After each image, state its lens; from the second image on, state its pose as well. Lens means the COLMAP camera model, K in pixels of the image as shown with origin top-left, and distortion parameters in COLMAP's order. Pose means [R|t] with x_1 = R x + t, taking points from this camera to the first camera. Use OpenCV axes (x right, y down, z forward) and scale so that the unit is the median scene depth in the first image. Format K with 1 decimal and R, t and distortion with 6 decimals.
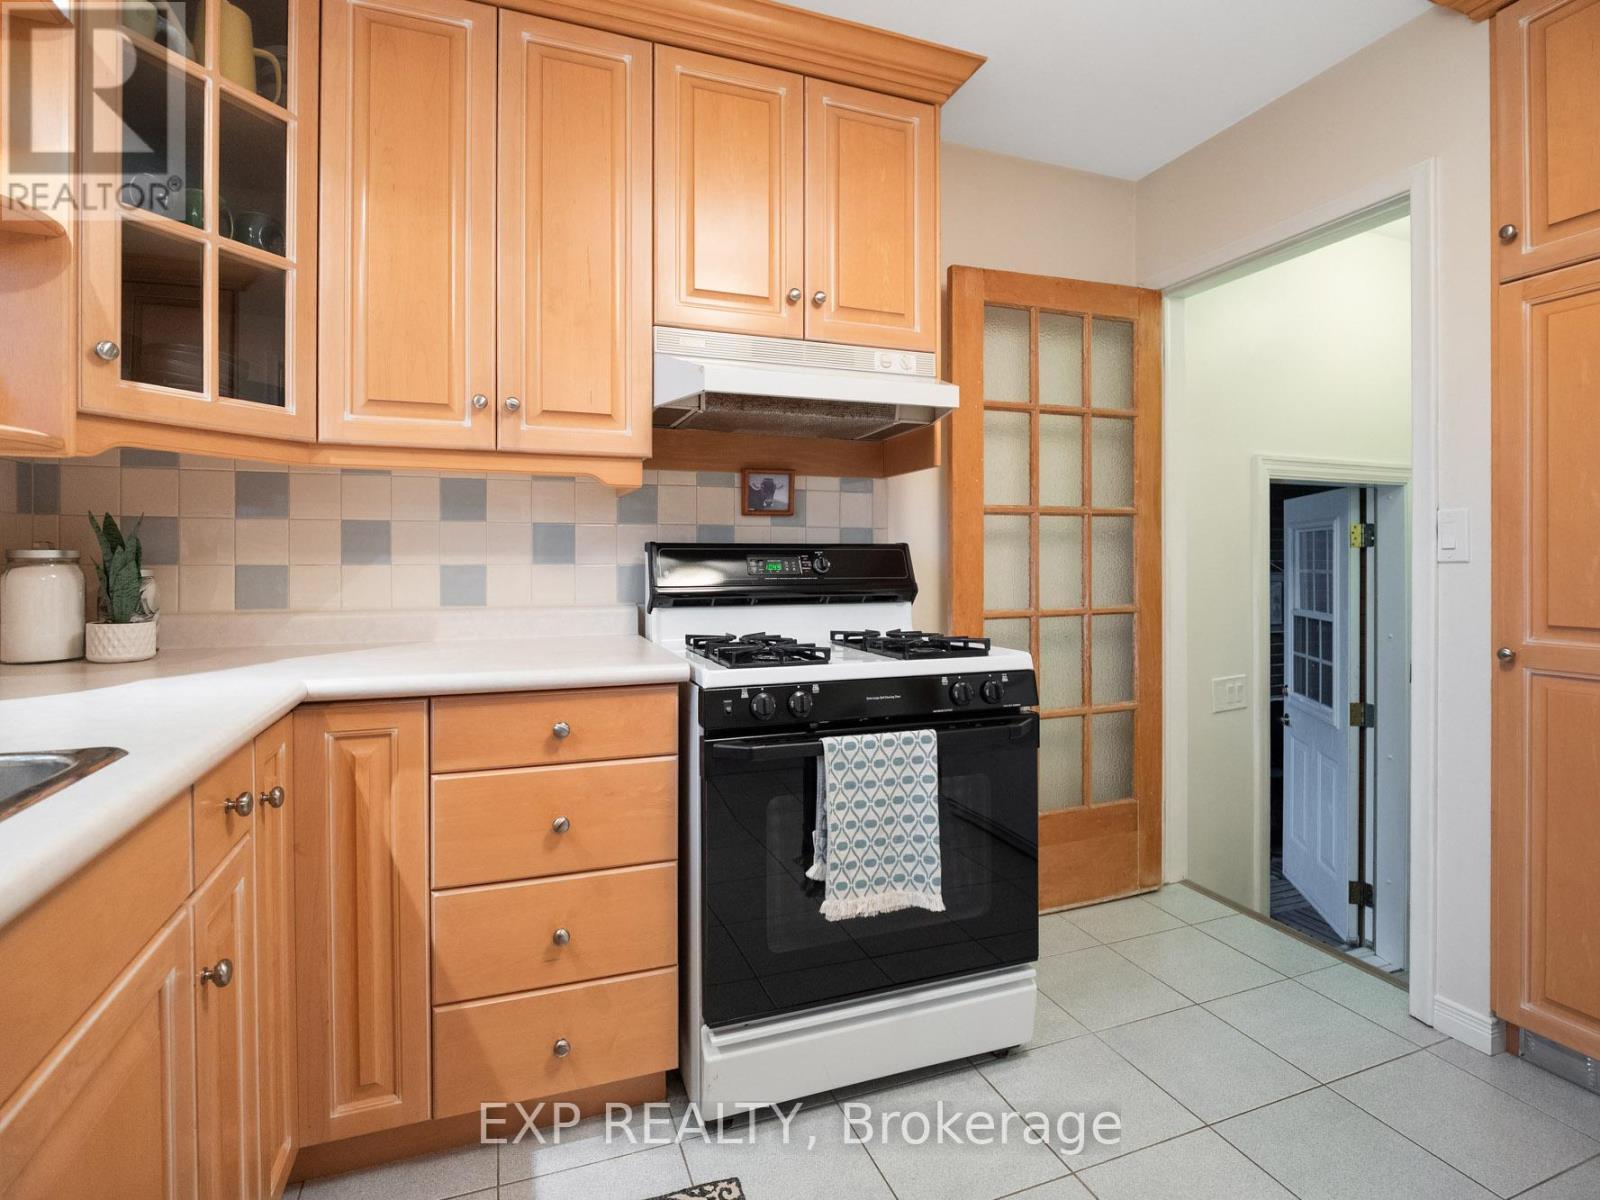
lens RADIAL K [[814.8, 0, 806.0], [0, 814.8, 553.9], [0, 0, 1]] dist [-0.012354, -0.000696]
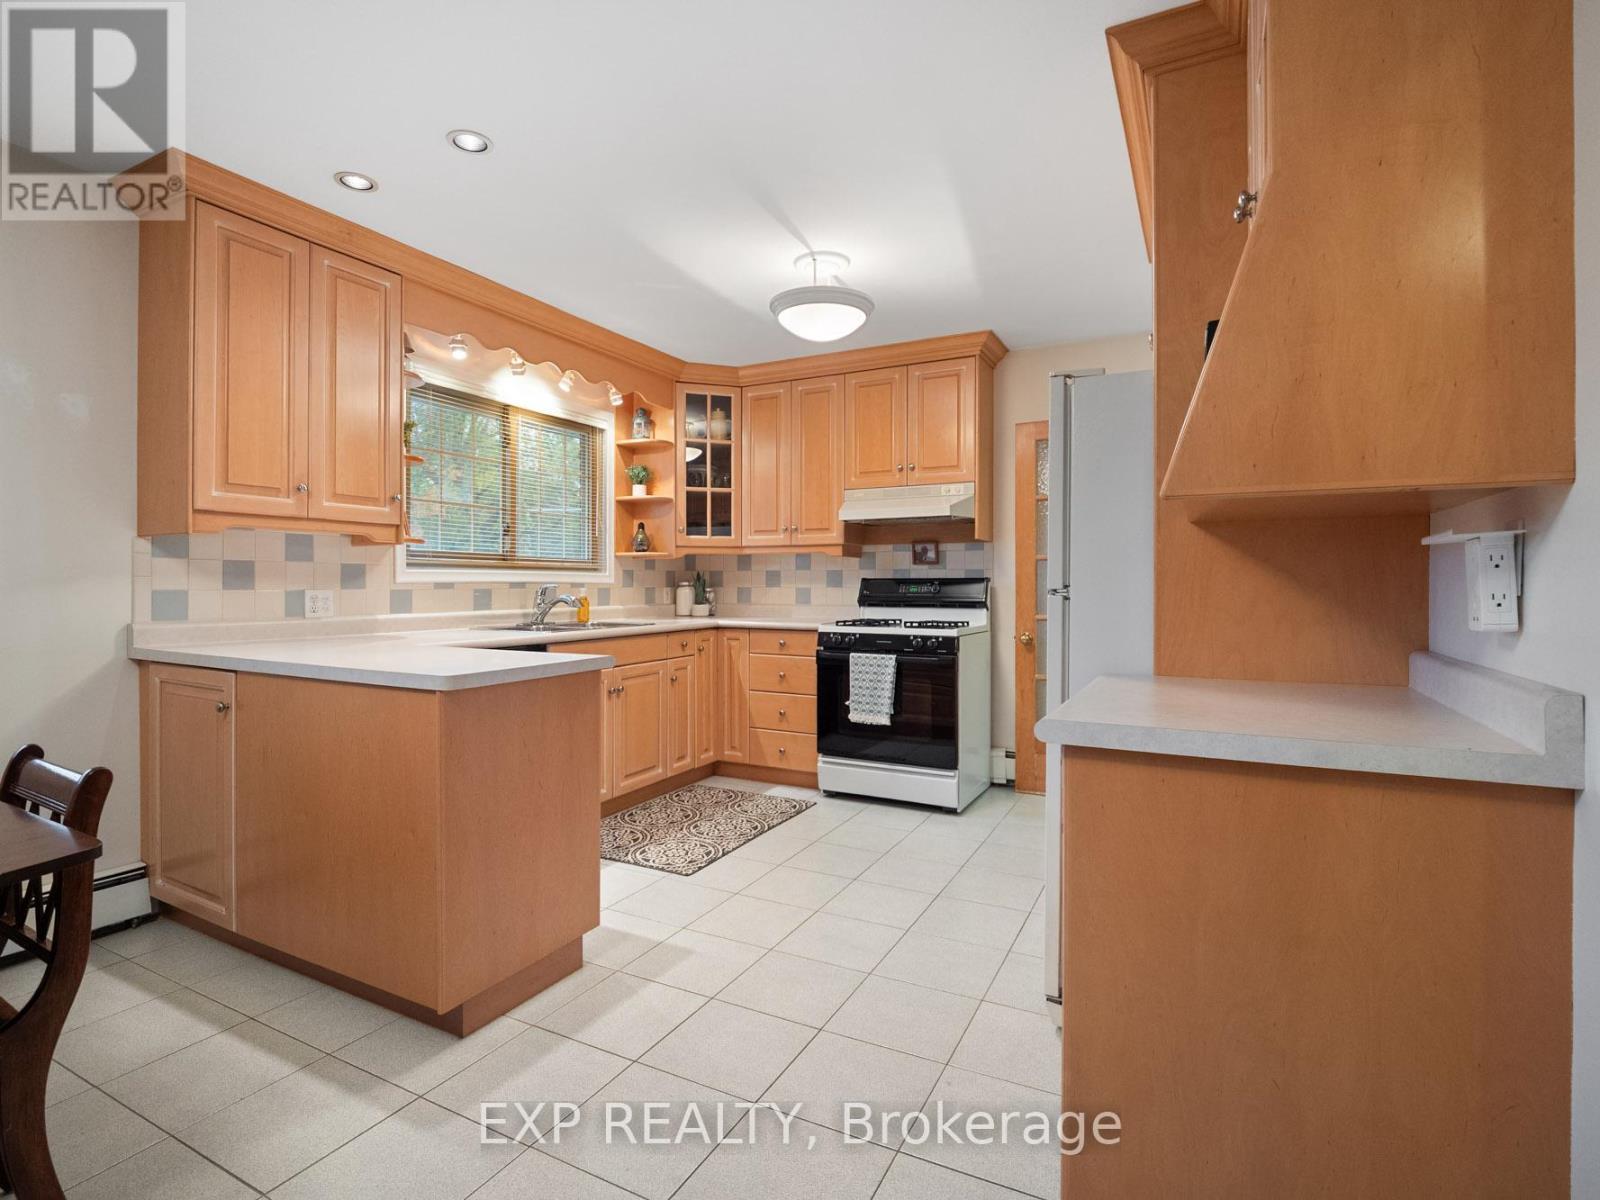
lens RADIAL K [[792.3, 0, 795.4], [0, 792.3, 568.6], [0, 0, 1]] dist [-0.007322, -0.000608]
pose [[0.658693, -0.014515, -0.752272, 1.398034], [0.003019, 0.999857, -0.016648, -0.003937], [0.752406, 0.008694, 0.658642, -0.633791]]
